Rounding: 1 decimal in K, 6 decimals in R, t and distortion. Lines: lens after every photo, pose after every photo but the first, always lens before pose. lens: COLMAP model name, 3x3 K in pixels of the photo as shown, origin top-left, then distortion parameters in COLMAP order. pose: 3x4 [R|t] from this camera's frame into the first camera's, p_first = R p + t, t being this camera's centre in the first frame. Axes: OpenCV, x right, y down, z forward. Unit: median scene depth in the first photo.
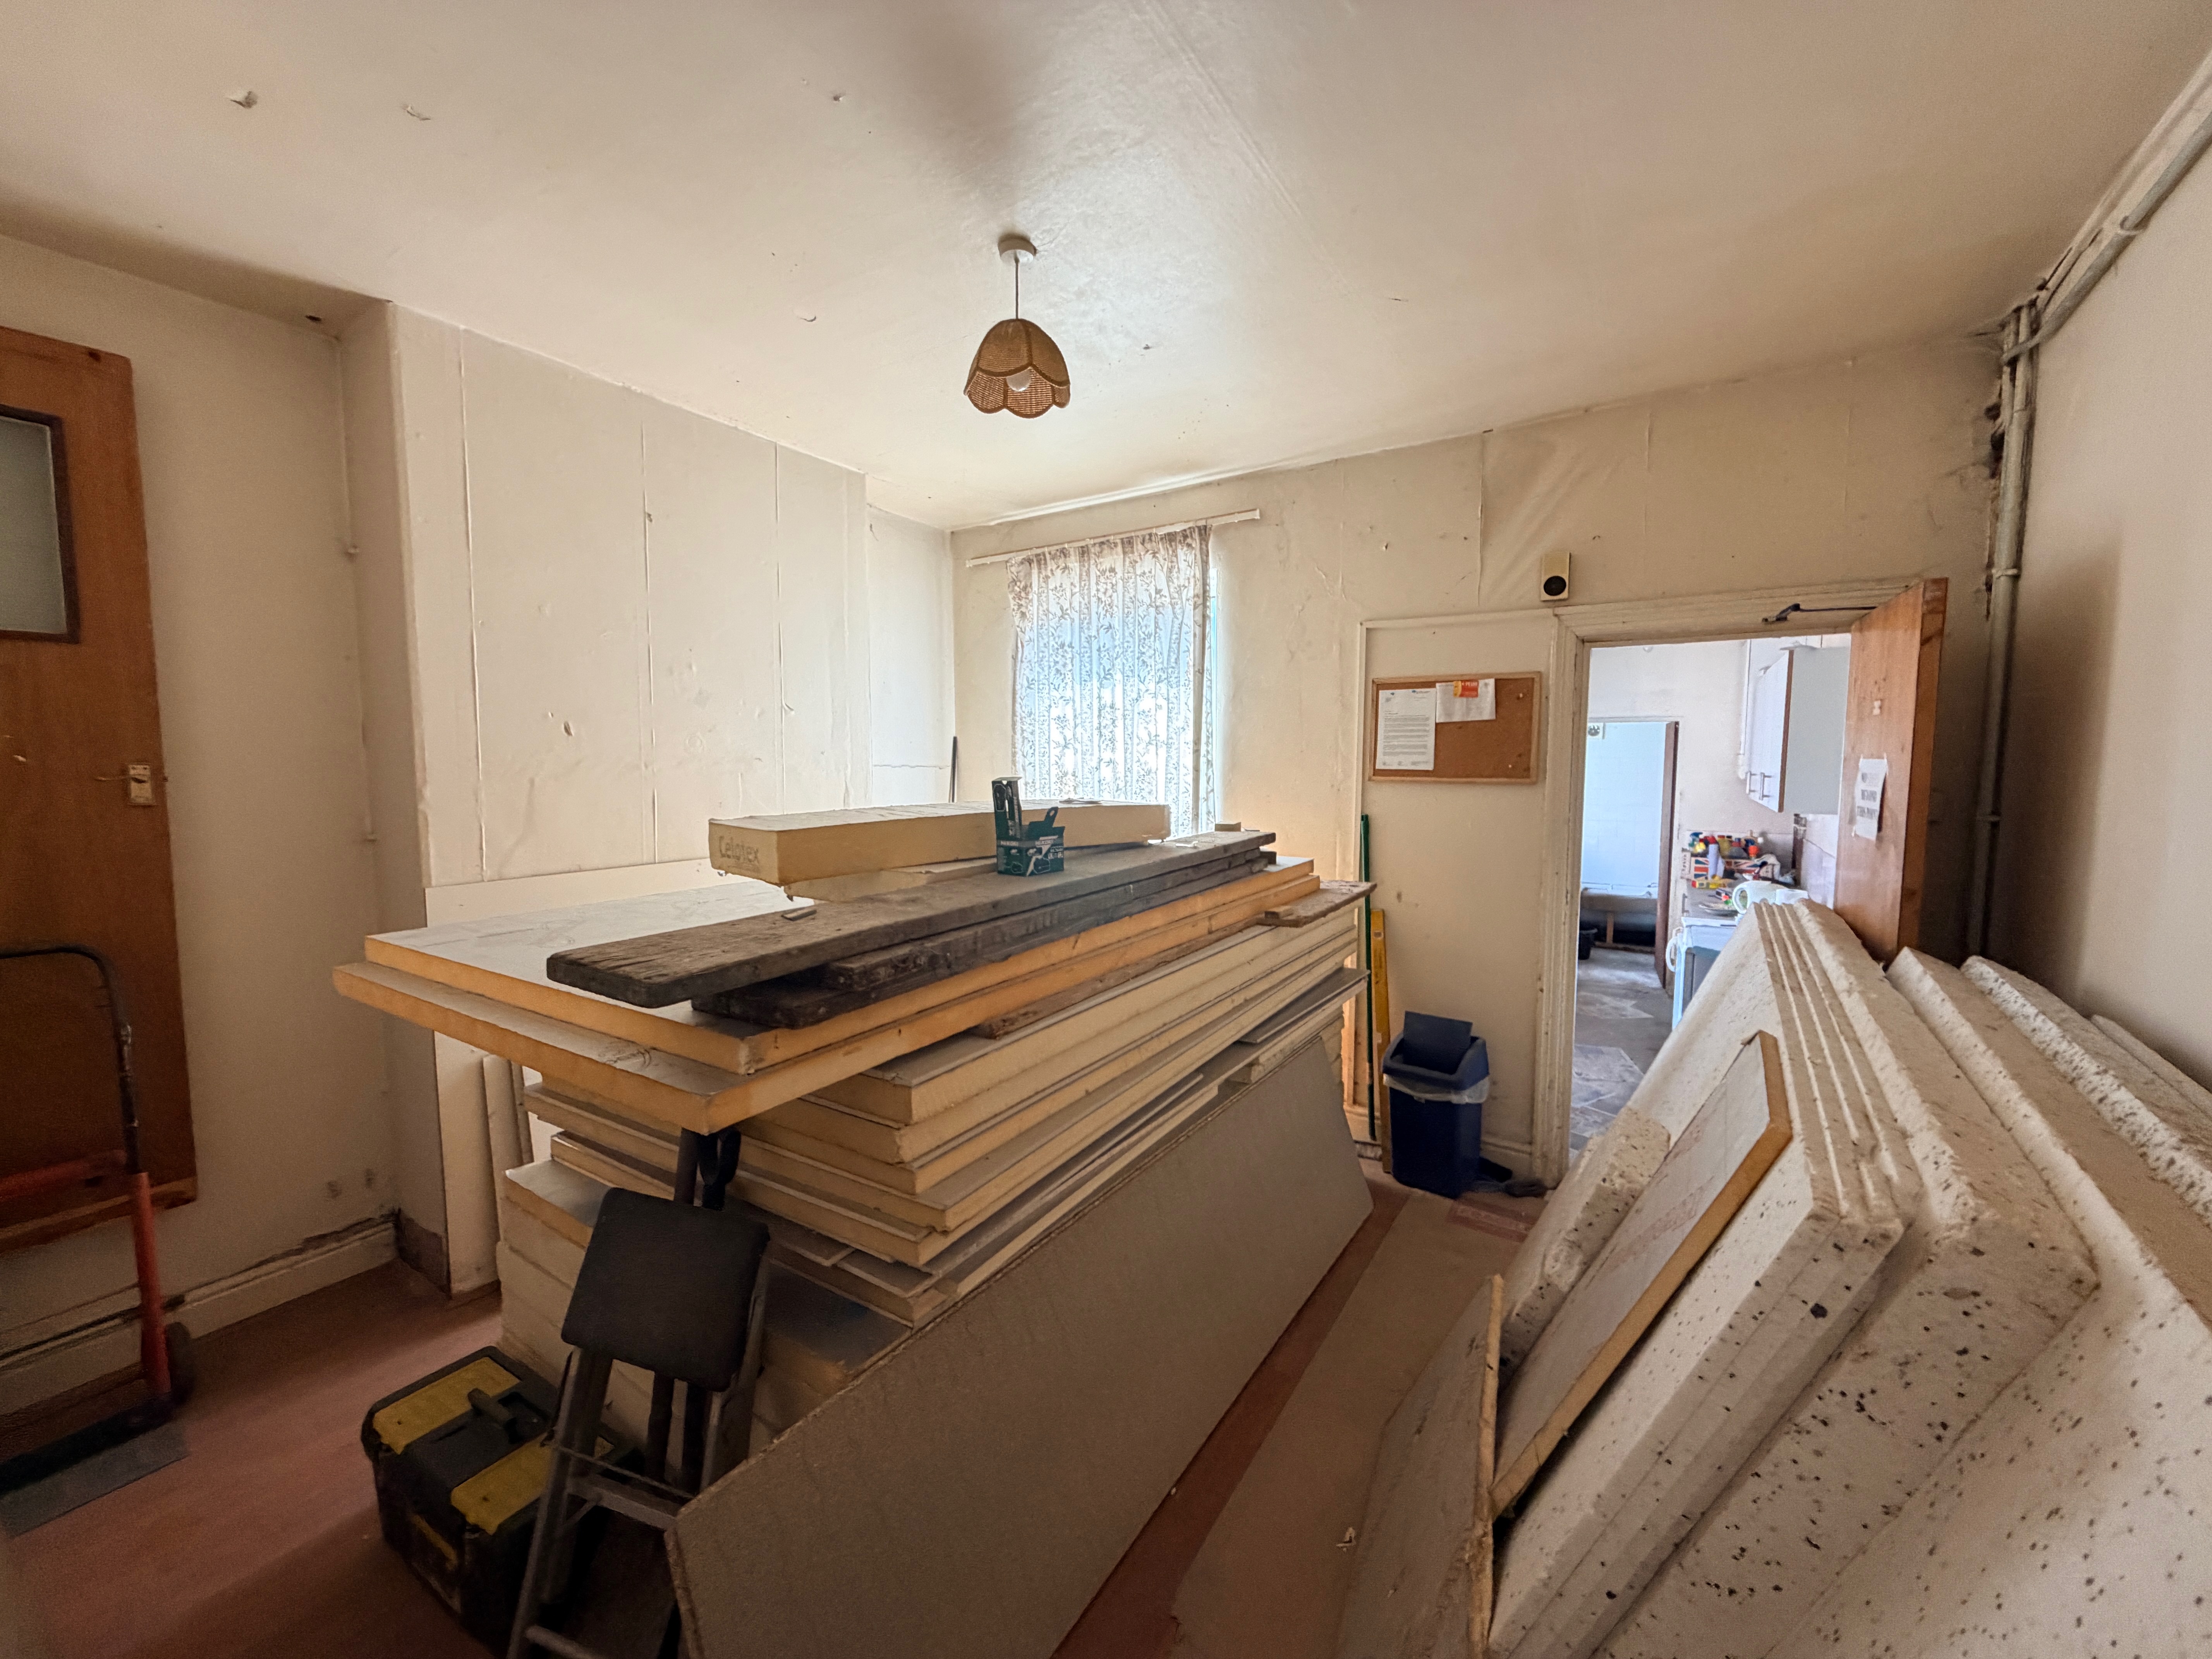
lens RADIAL K [[879.3, 0, 1098.1], [0, 879.3, 830.6], [0, 0, 1]] dist [-0.000084, -0.000330]
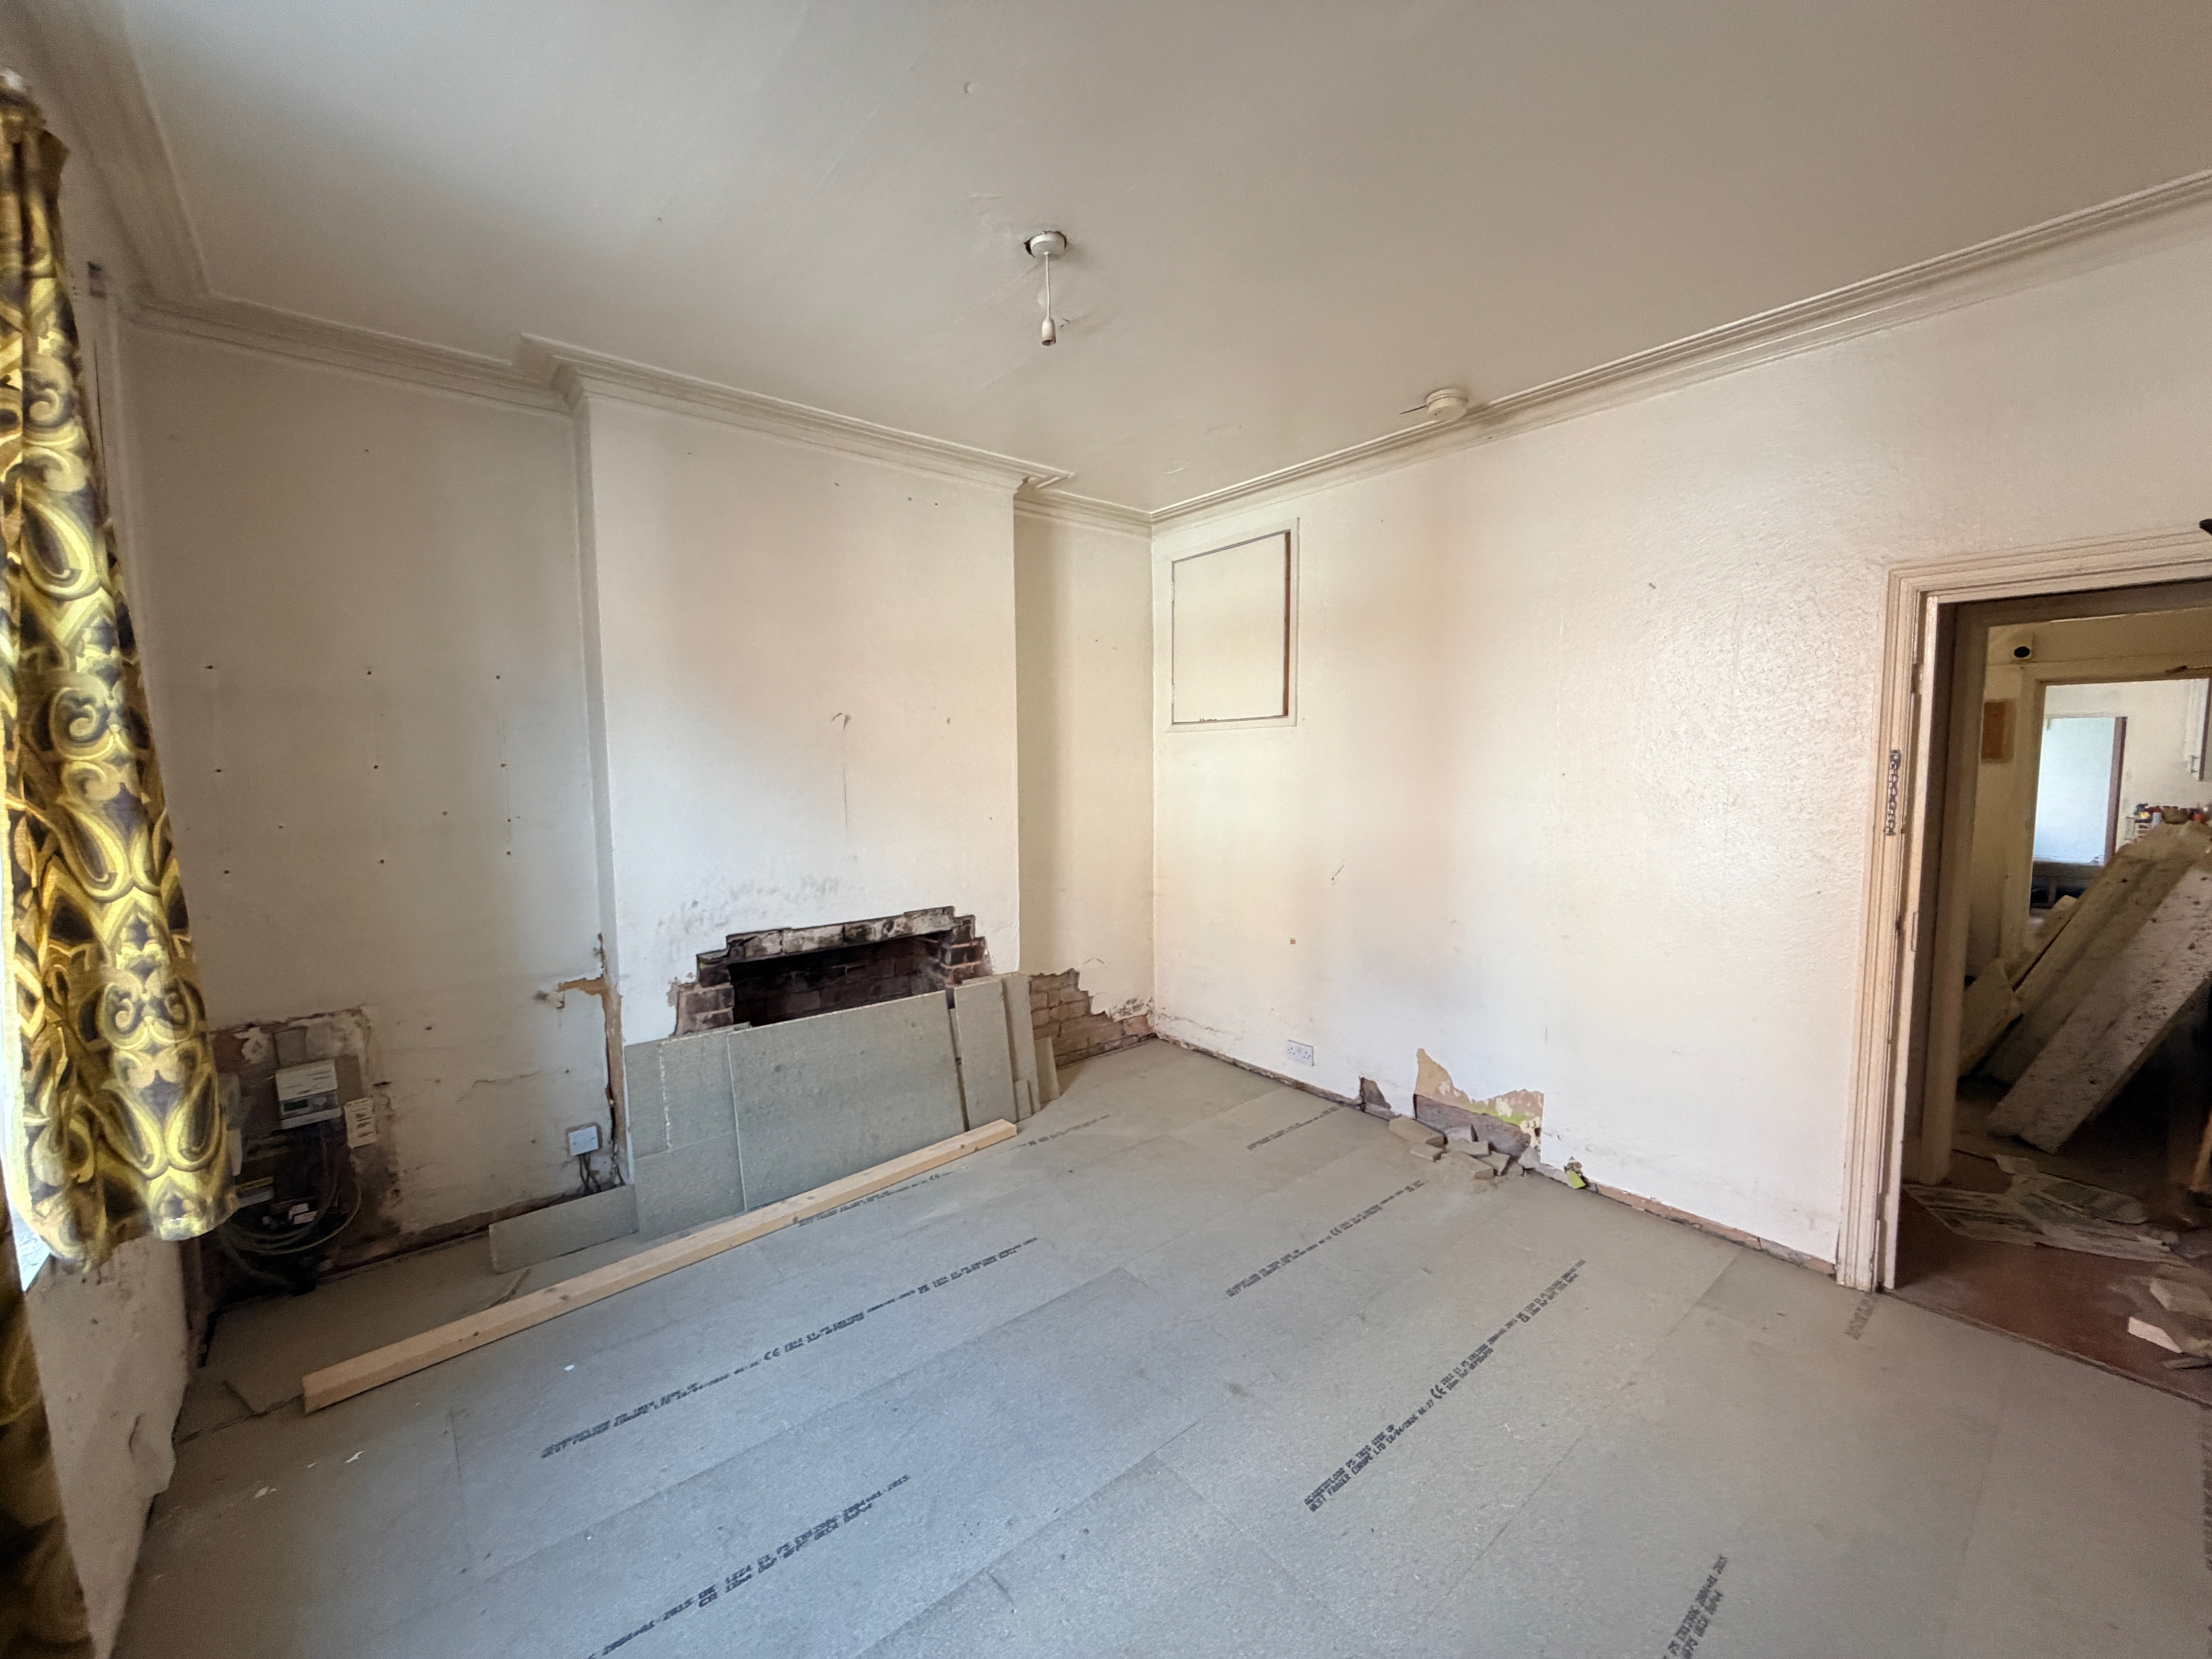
lens RADIAL K [[879.3, 0, 1098.1], [0, 879.3, 830.6], [0, 0, 1]] dist [-0.000084, -0.000330]
pose [[0.955503, 0.017515, -0.294462, -0.396927], [-0.017602, 0.999842, 0.002357, 0.066336], [0.294457, 0.002931, 0.955660, -0.677130]]
